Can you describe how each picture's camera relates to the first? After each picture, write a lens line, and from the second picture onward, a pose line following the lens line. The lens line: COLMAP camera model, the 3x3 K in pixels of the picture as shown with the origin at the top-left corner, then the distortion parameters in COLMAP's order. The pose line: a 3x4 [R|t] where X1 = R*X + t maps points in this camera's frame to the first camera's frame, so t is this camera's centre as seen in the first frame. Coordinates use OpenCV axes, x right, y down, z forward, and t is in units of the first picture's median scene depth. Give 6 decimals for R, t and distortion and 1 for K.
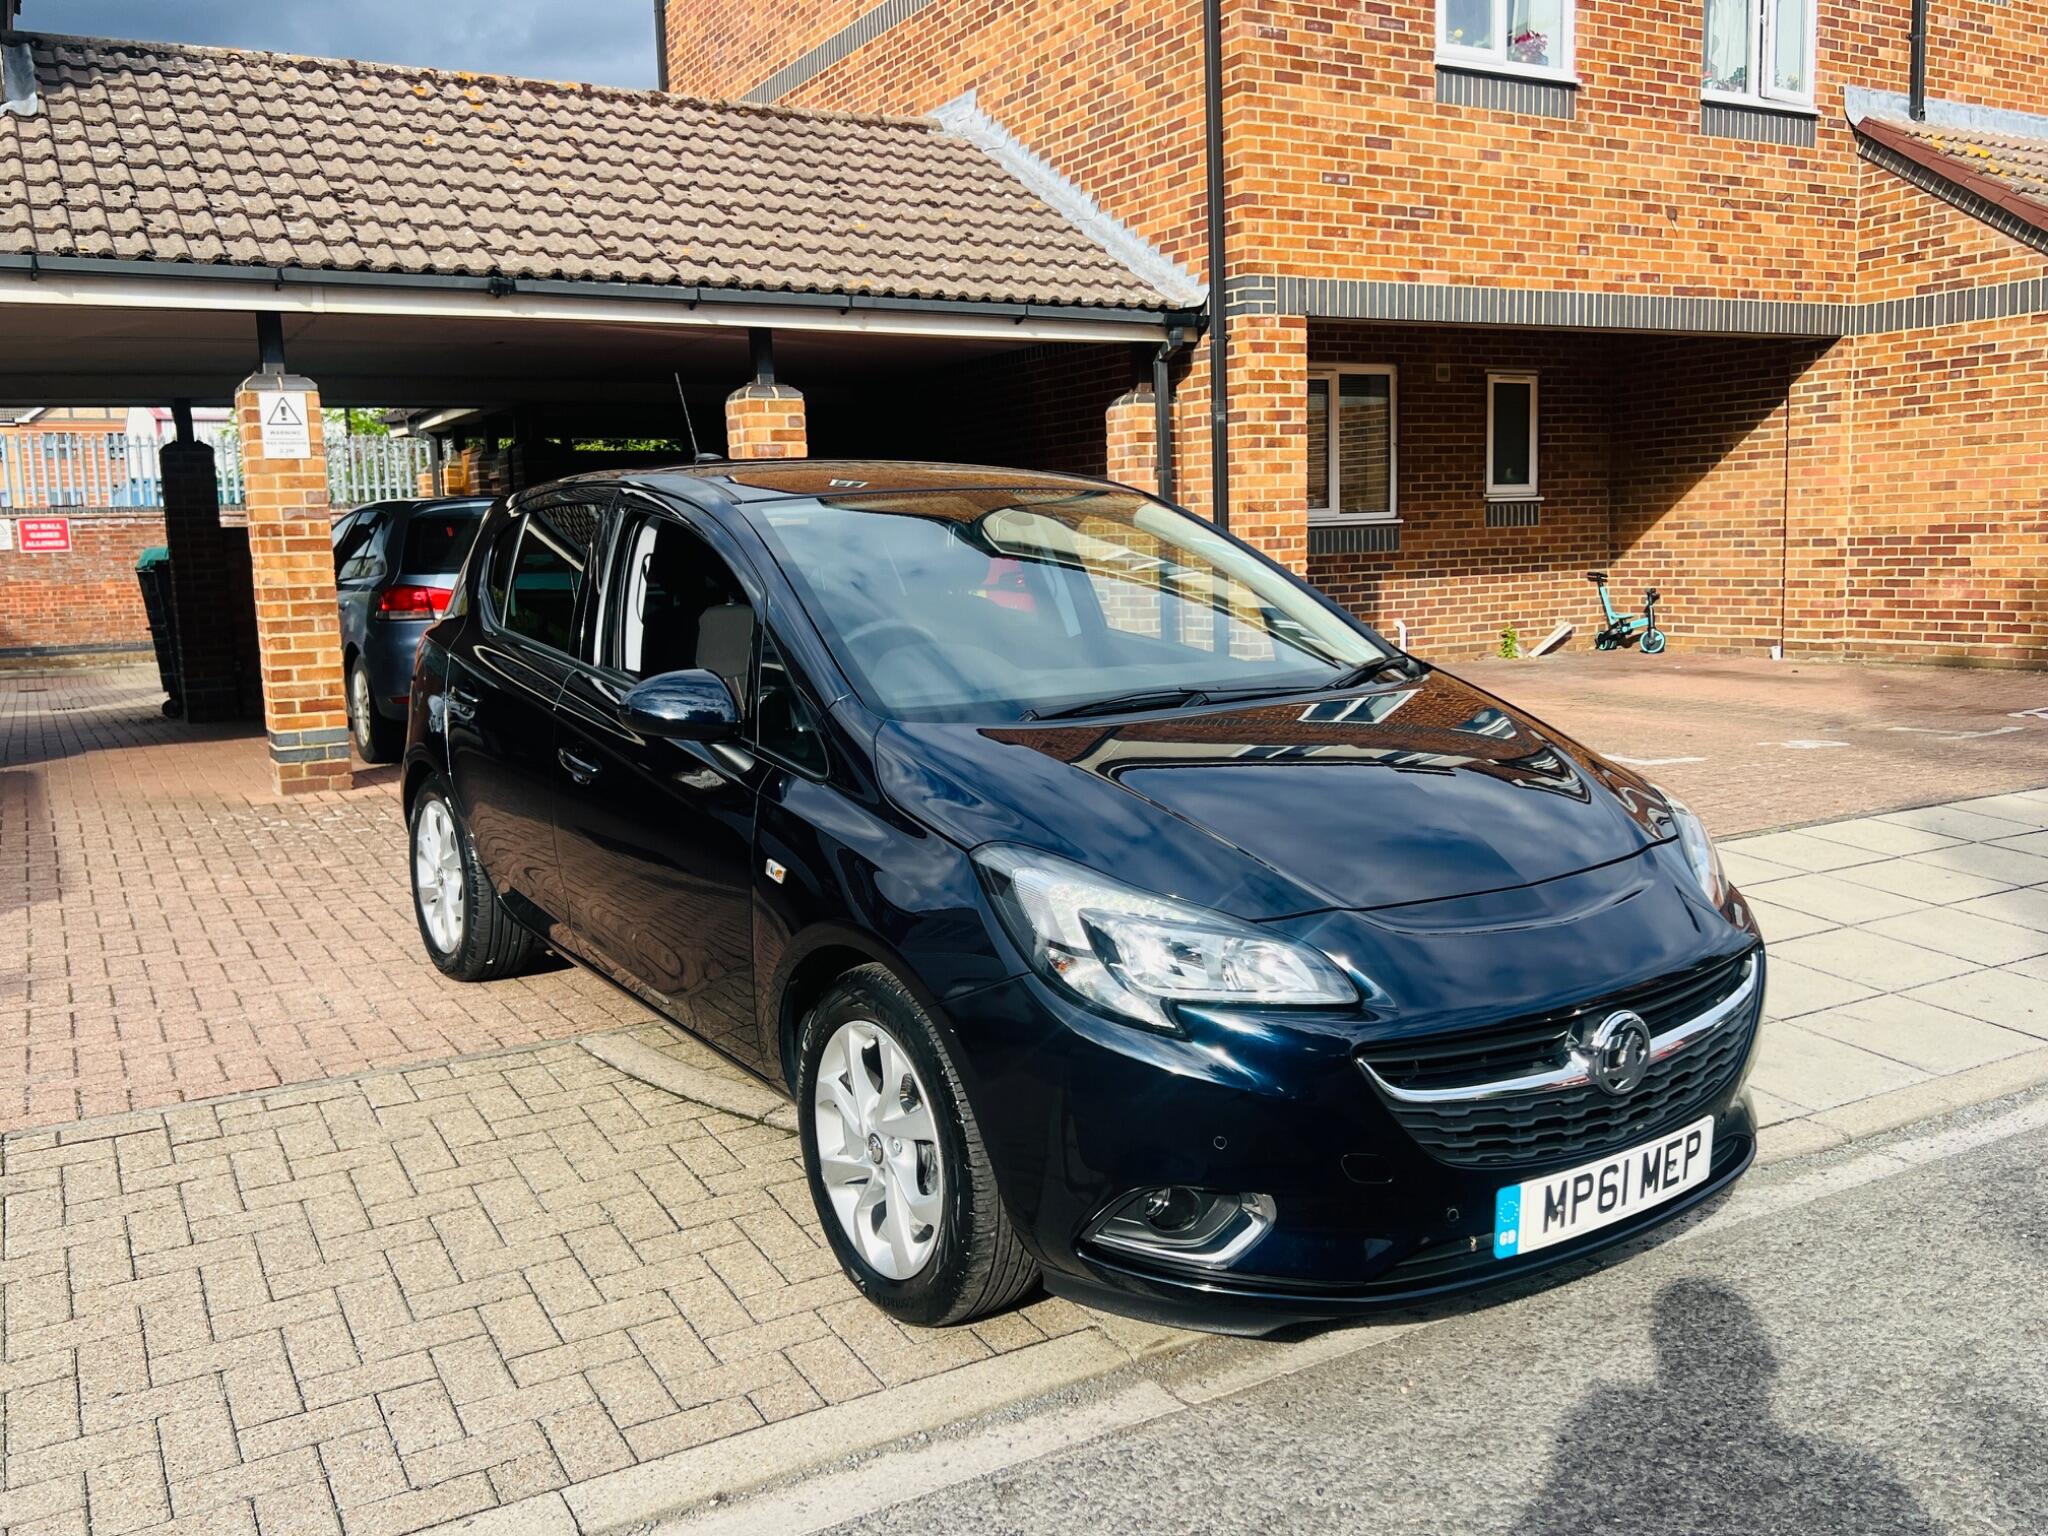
lens RADIAL K [[1769.0, 0, 1032.6], [0, 1769.0, 774.7], [0, 0, 1]] dist [-0.000272, -0.007614]
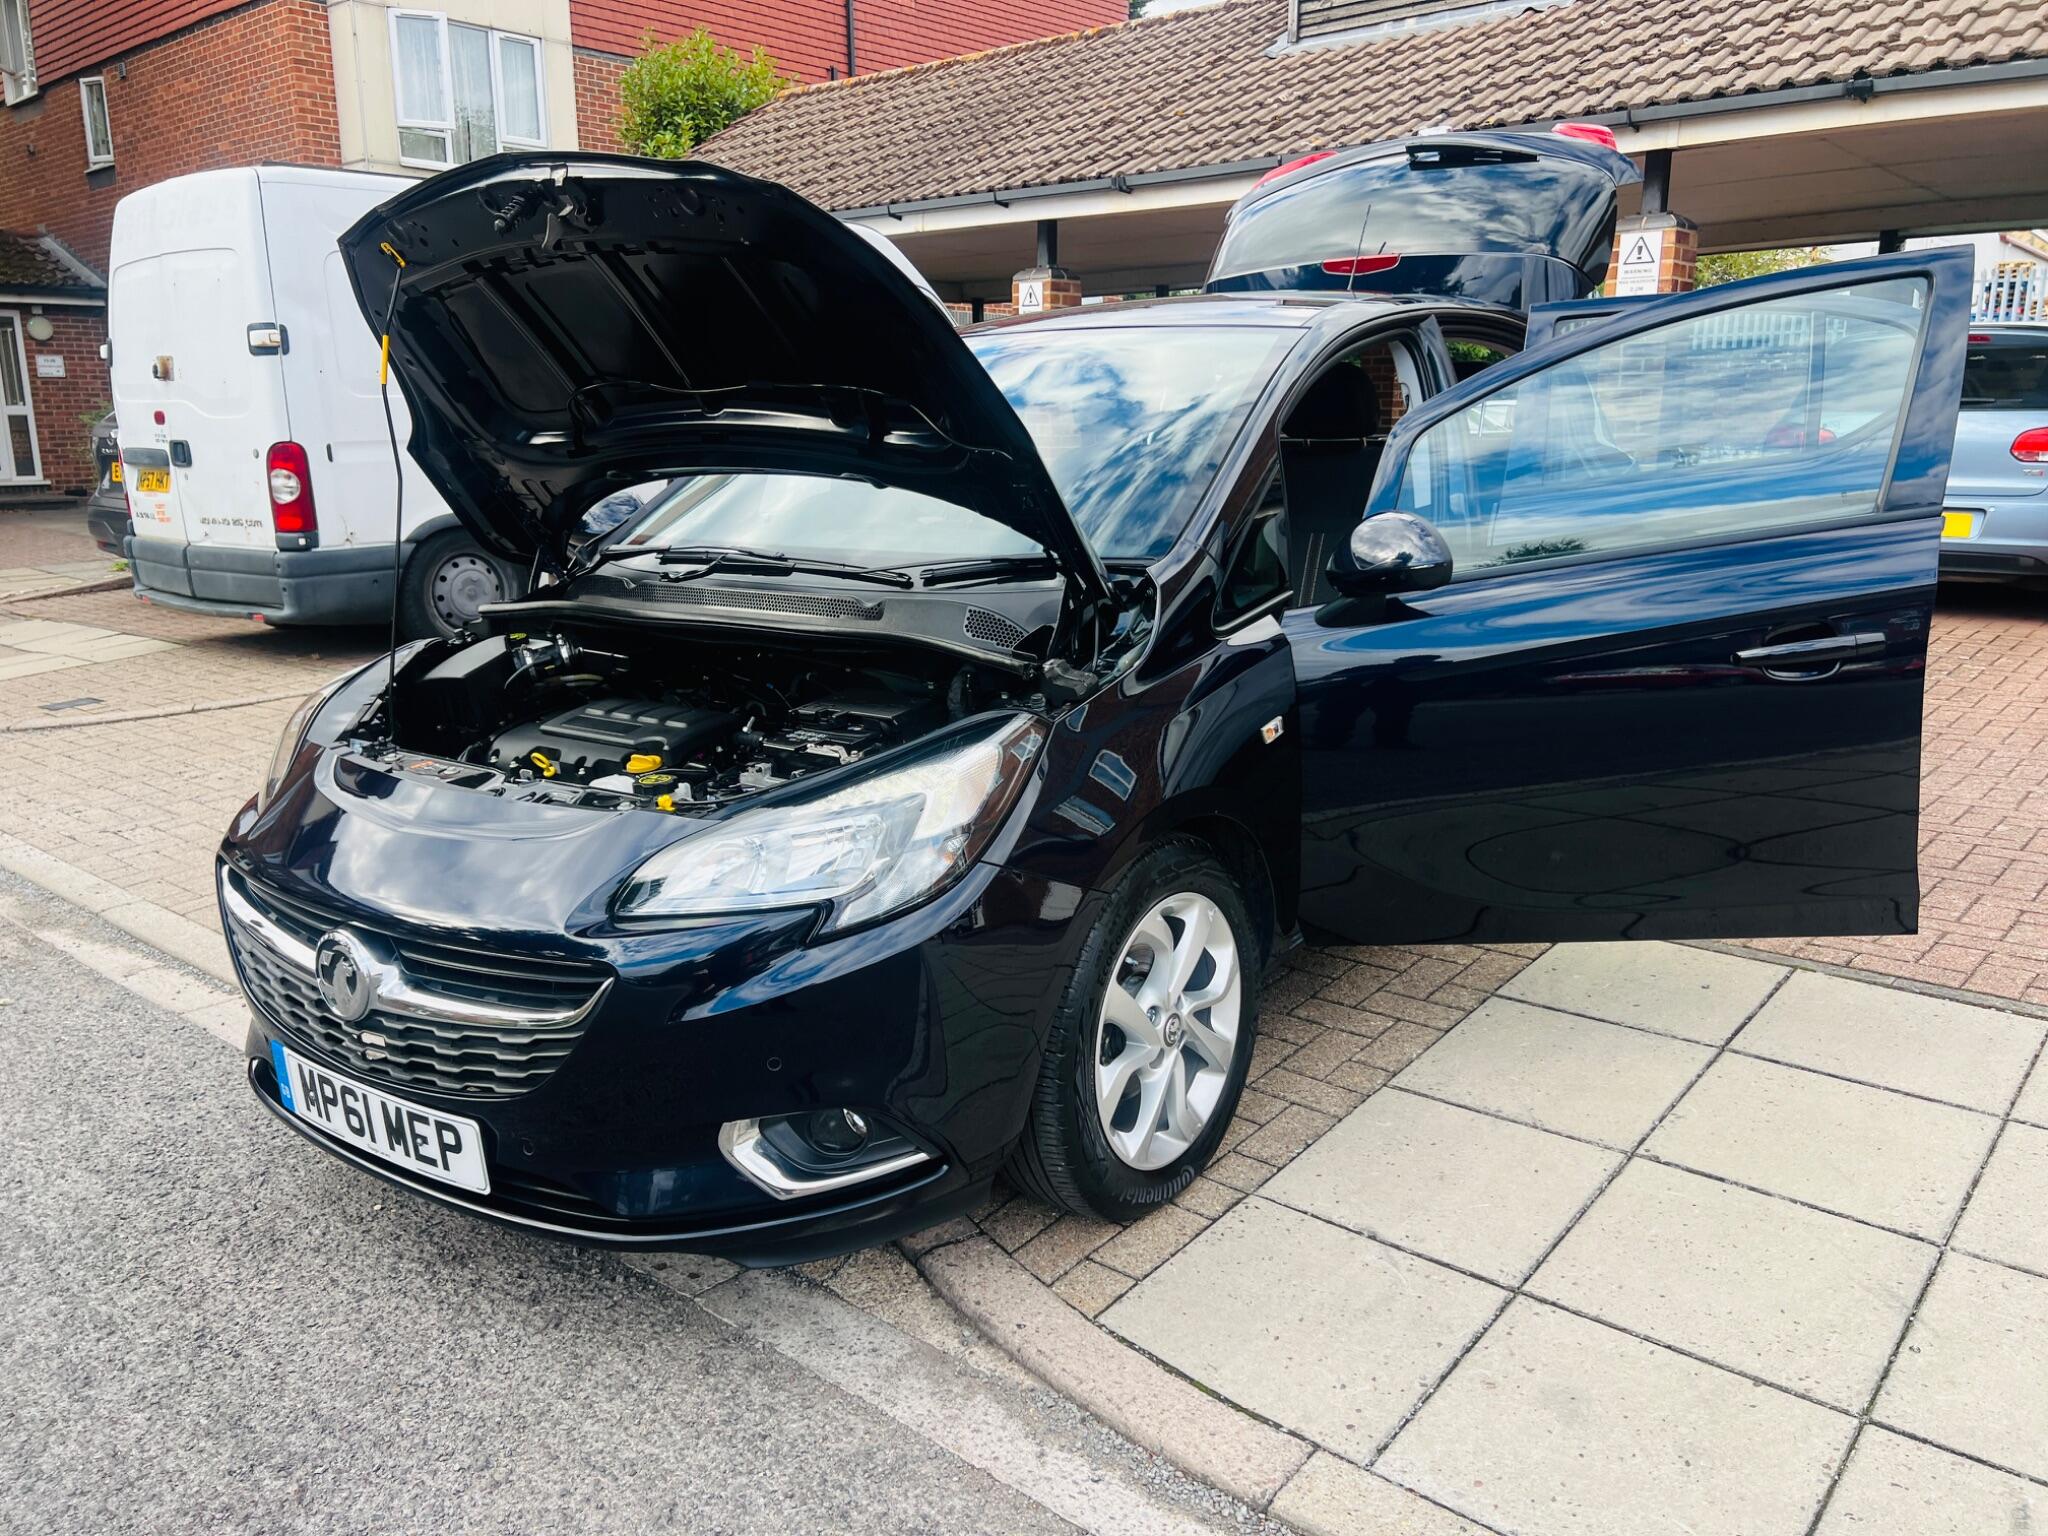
lens RADIAL K [[1546.8, 0, 1035.8], [0, 1546.8, 771.9], [0, 0, 1]] dist [0.044976, -0.048938]
pose [[0.334733, 0.238751, -0.911566, 0.591410], [-0.126098, 0.970019, 0.207757, -0.078670], [0.933838, 0.045404, 0.354803, 0.533606]]
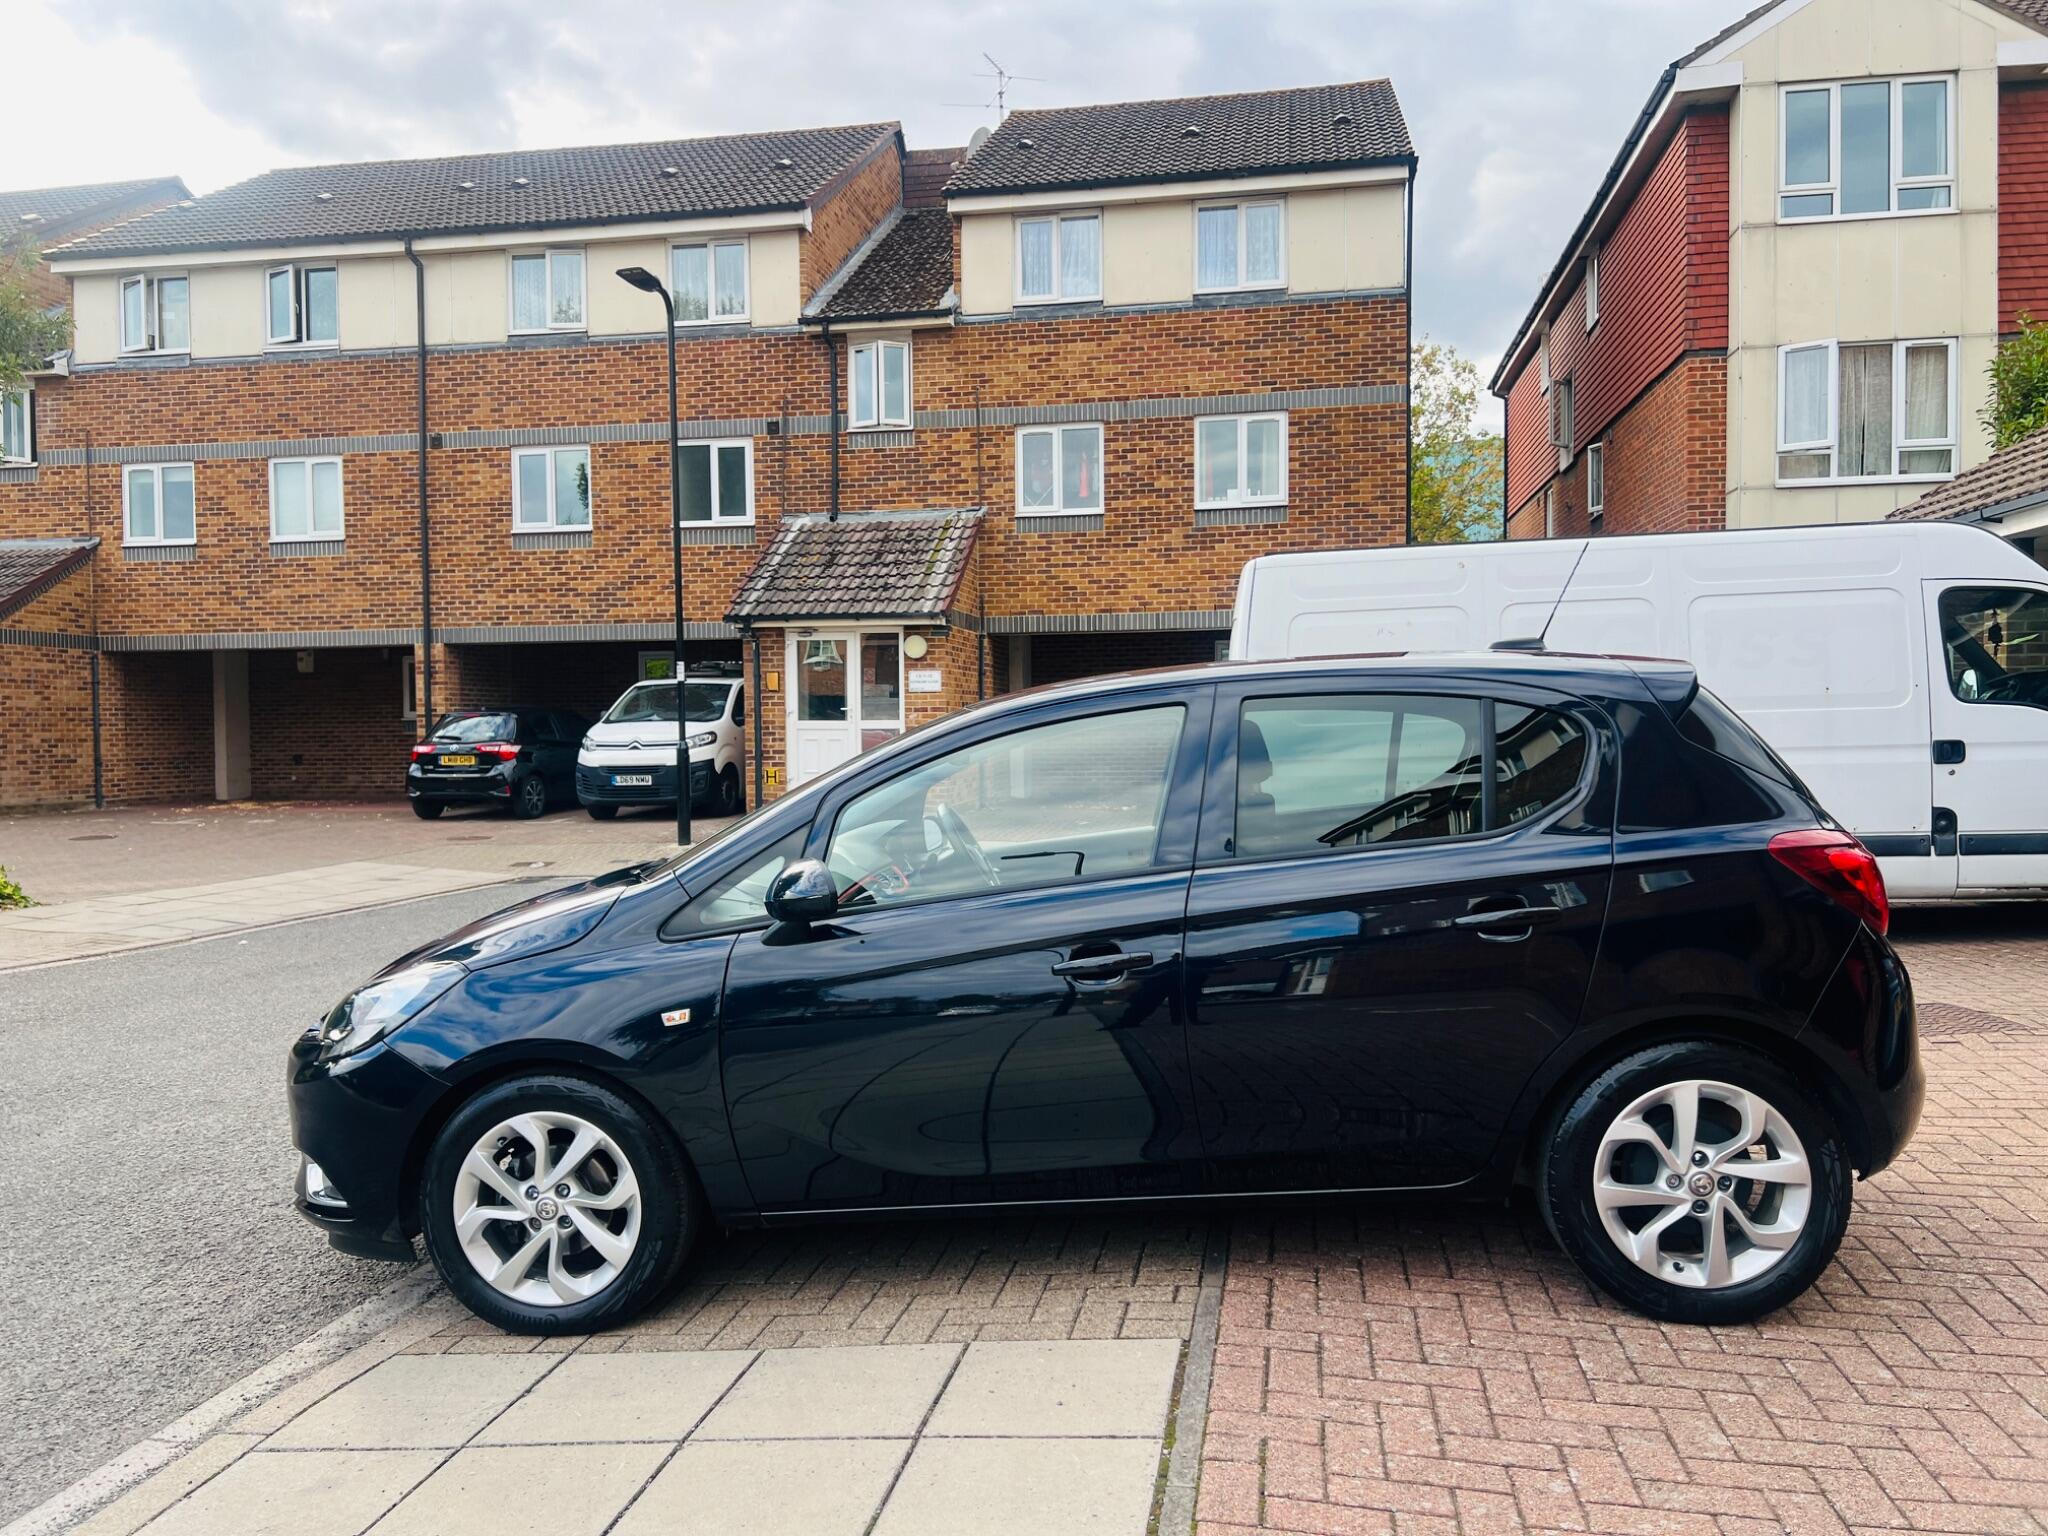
lens RADIAL K [[1546.8, 0, 1012.1], [0, 1546.8, 772.8], [0, 0, 1]] dist [0.044976, -0.048938]
pose [[-0.645173, 0.064694, -0.761293, 0.568290], [-0.067117, 0.987758, 0.140818, -0.202384], [0.761083, 0.141948, -0.632932, 1.277526]]
